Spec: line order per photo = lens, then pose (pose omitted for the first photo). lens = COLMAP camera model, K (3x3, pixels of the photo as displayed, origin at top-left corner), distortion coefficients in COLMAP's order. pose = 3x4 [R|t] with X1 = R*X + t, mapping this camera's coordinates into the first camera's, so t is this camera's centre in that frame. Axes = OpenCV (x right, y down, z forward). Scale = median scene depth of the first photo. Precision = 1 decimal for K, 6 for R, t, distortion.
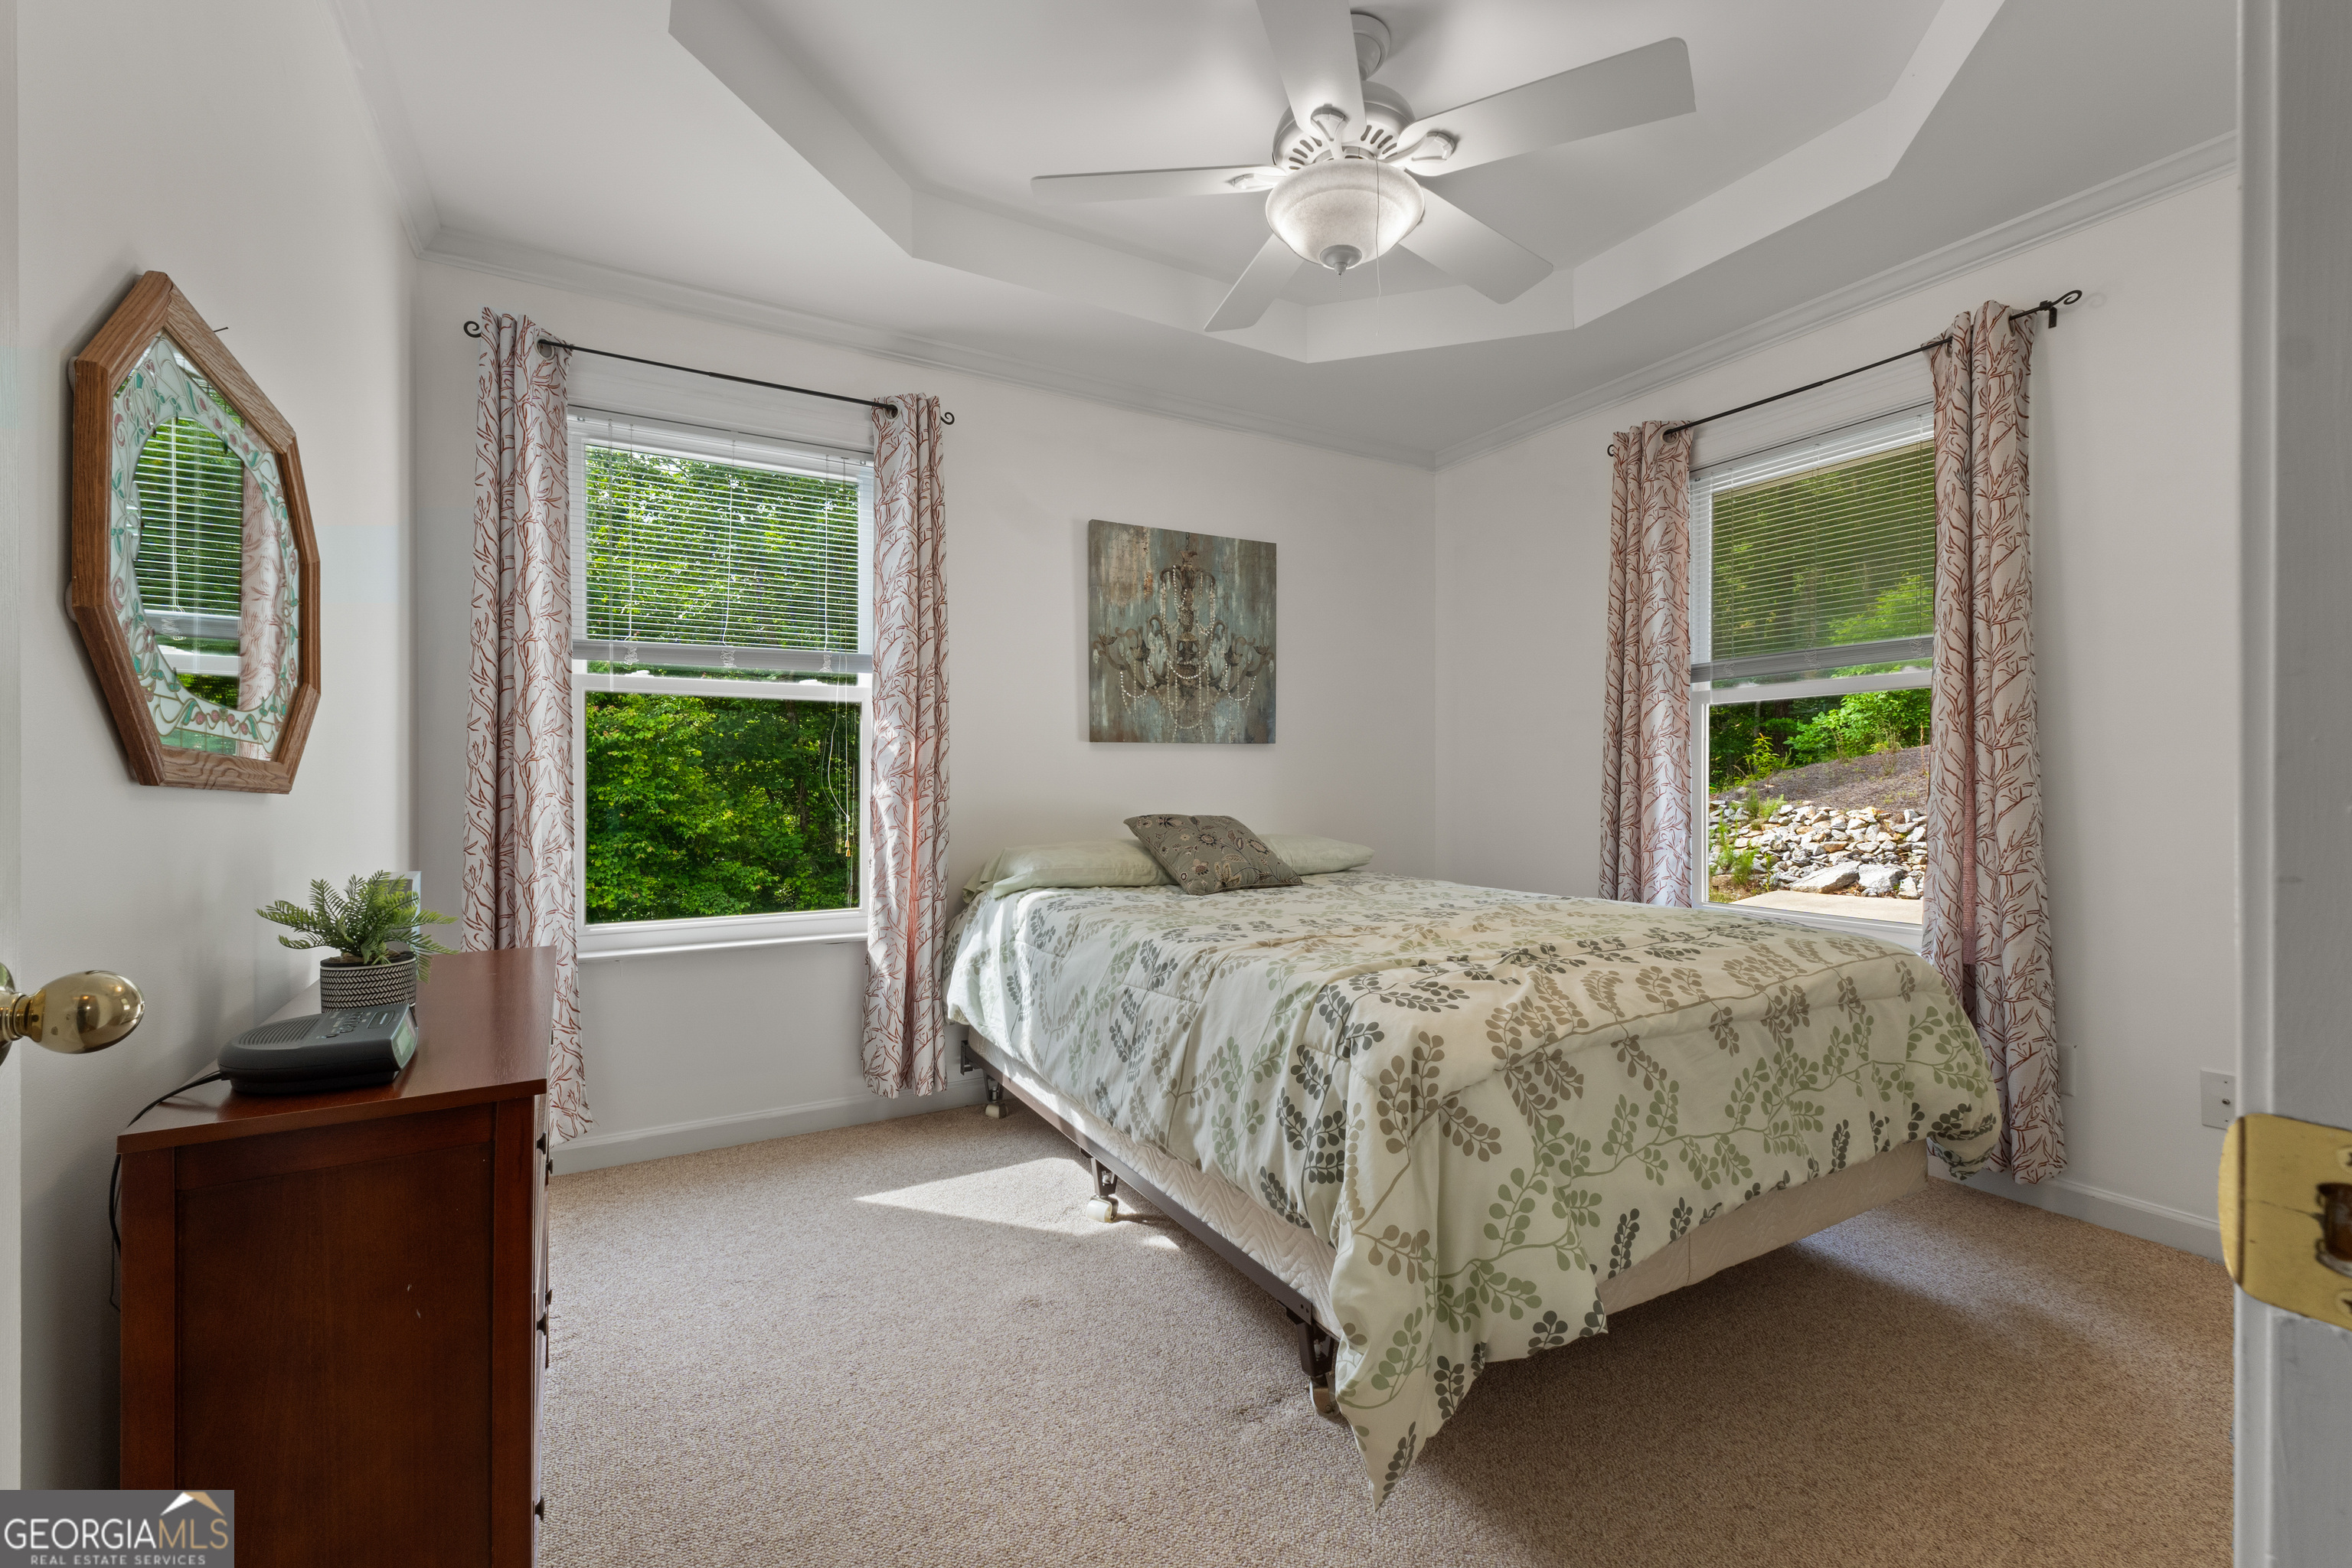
lens RADIAL K [[997.8, 0, 1176.0], [0, 997.8, 784.0], [0, 0, 1]] dist [0.012794, 0.000351]
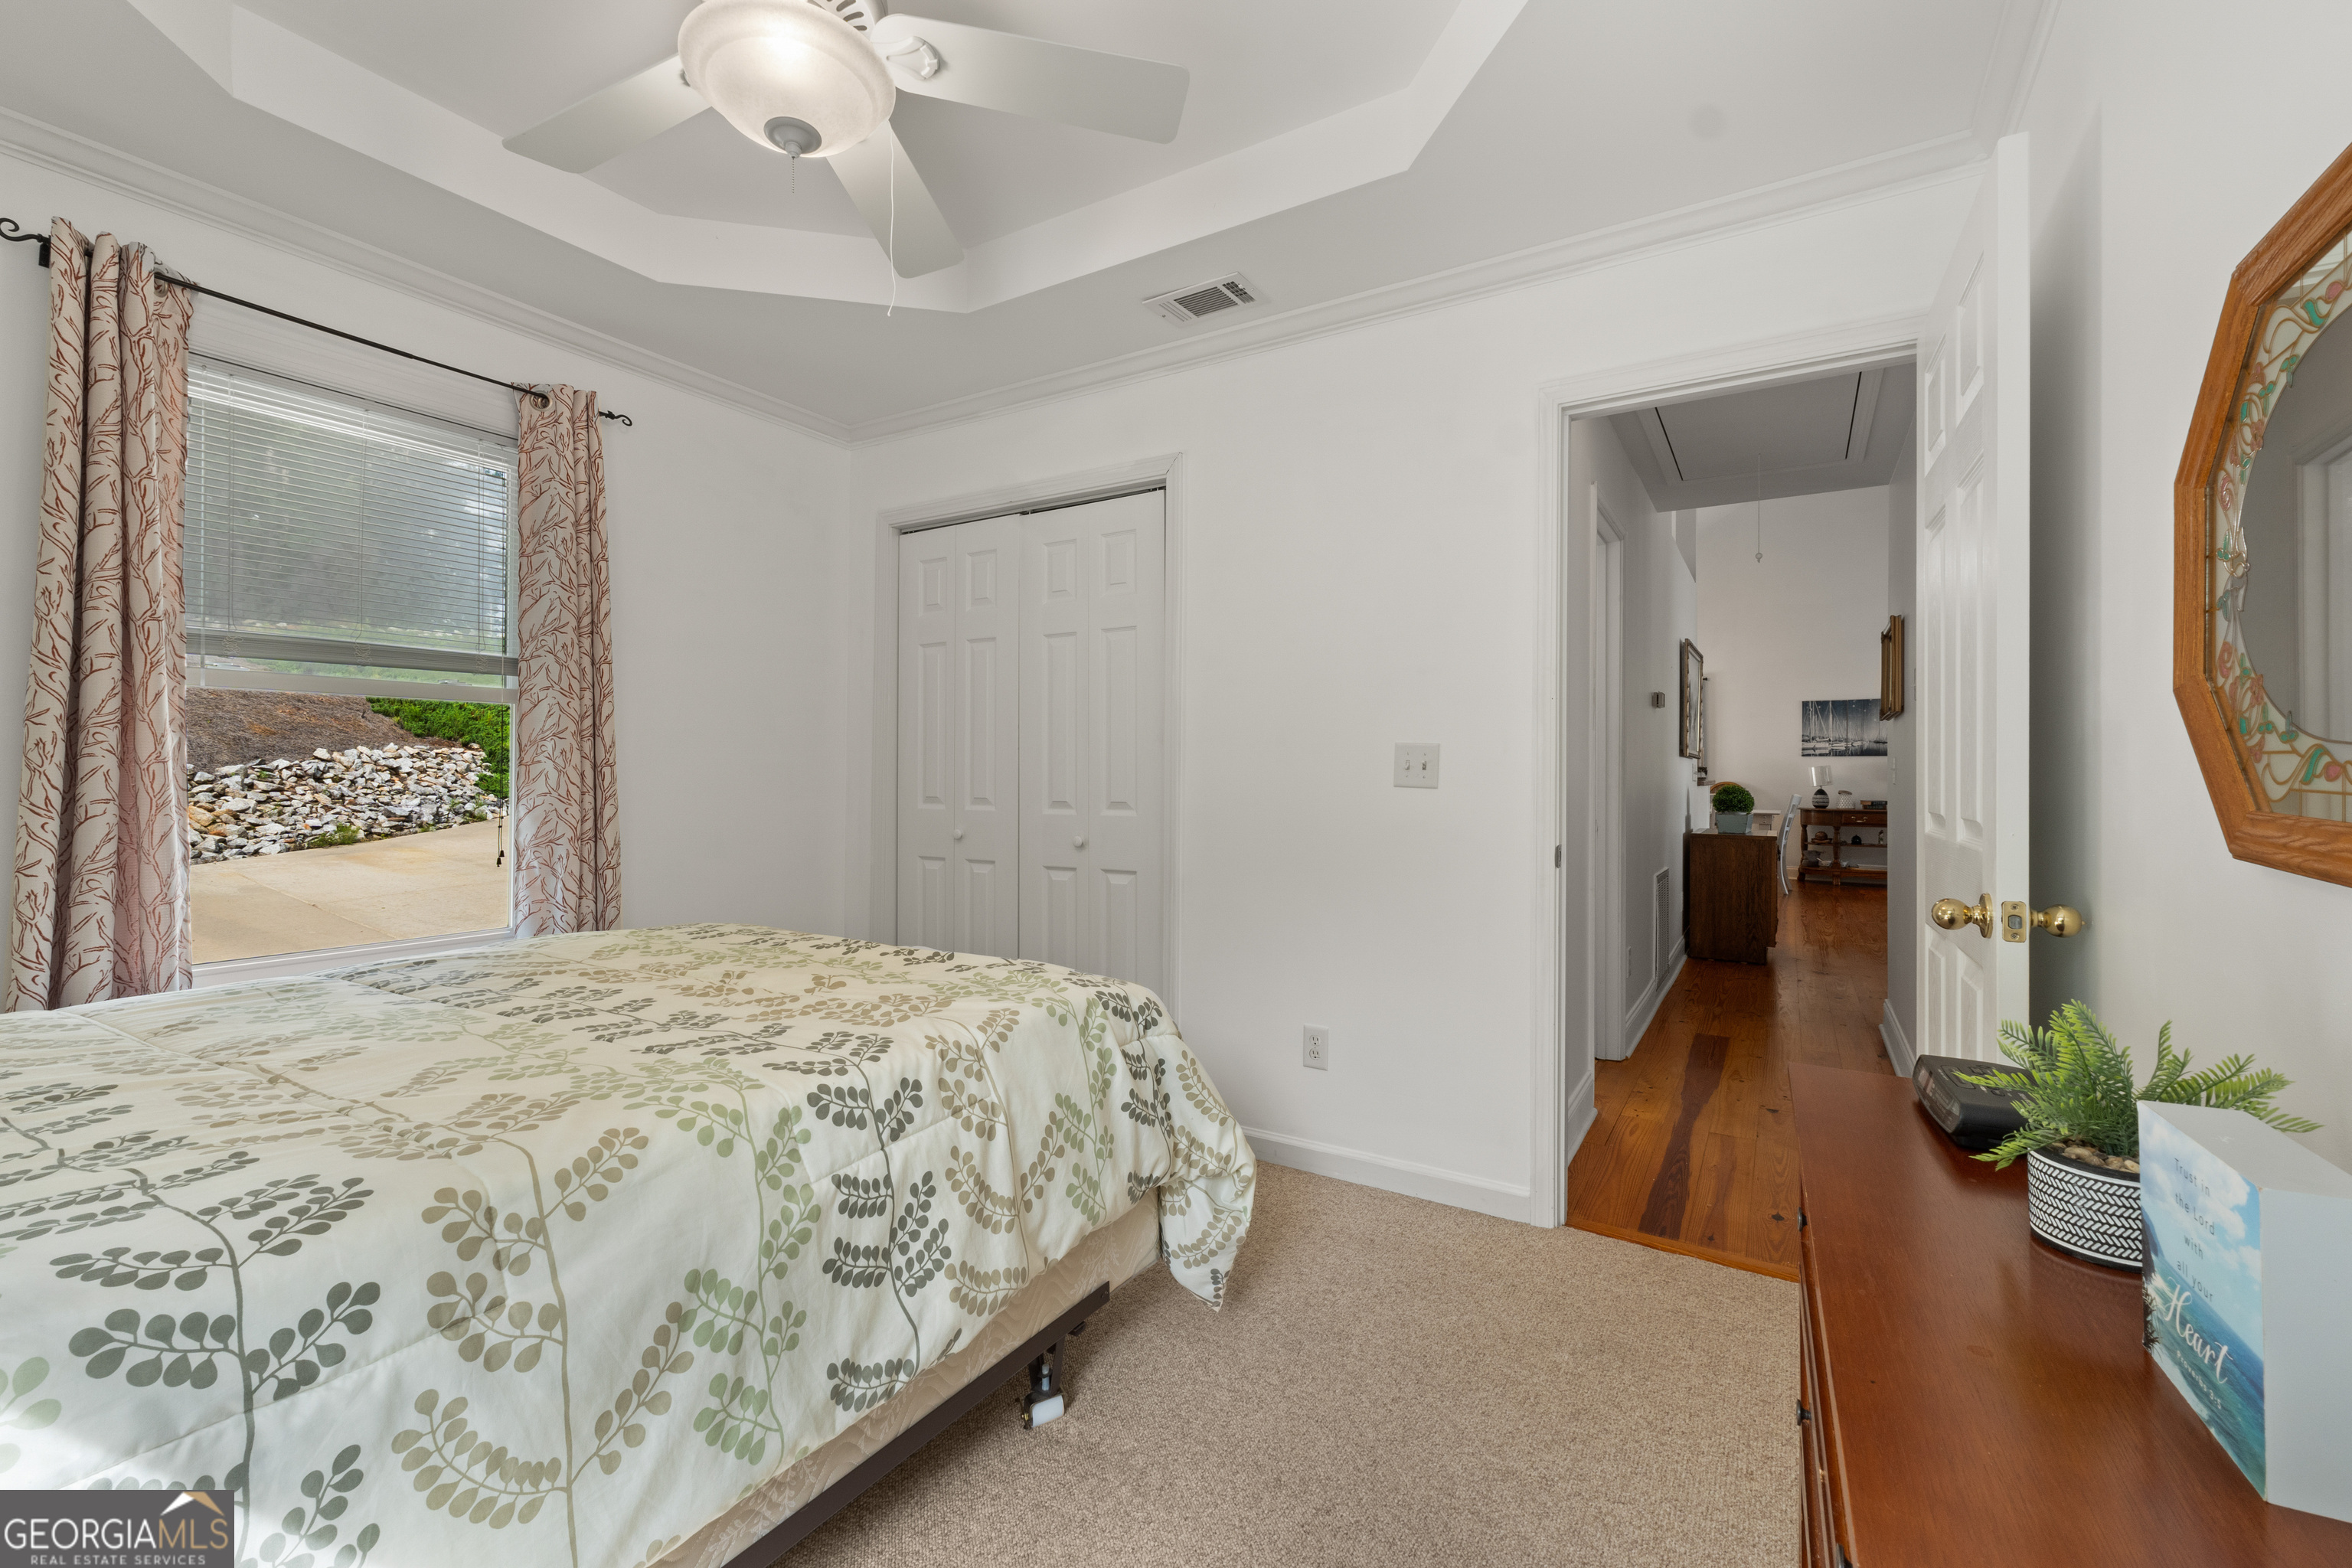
lens RADIAL K [[997.8, 0, 1176.0], [0, 997.8, 784.0], [0, 0, 1]] dist [0.012794, 0.000351]
pose [[-0.467121, -0.012606, 0.884104, -0.852025], [-0.000283, 0.999900, 0.014108, -0.046520], [-0.884194, 0.006340, -0.467078, 1.414275]]
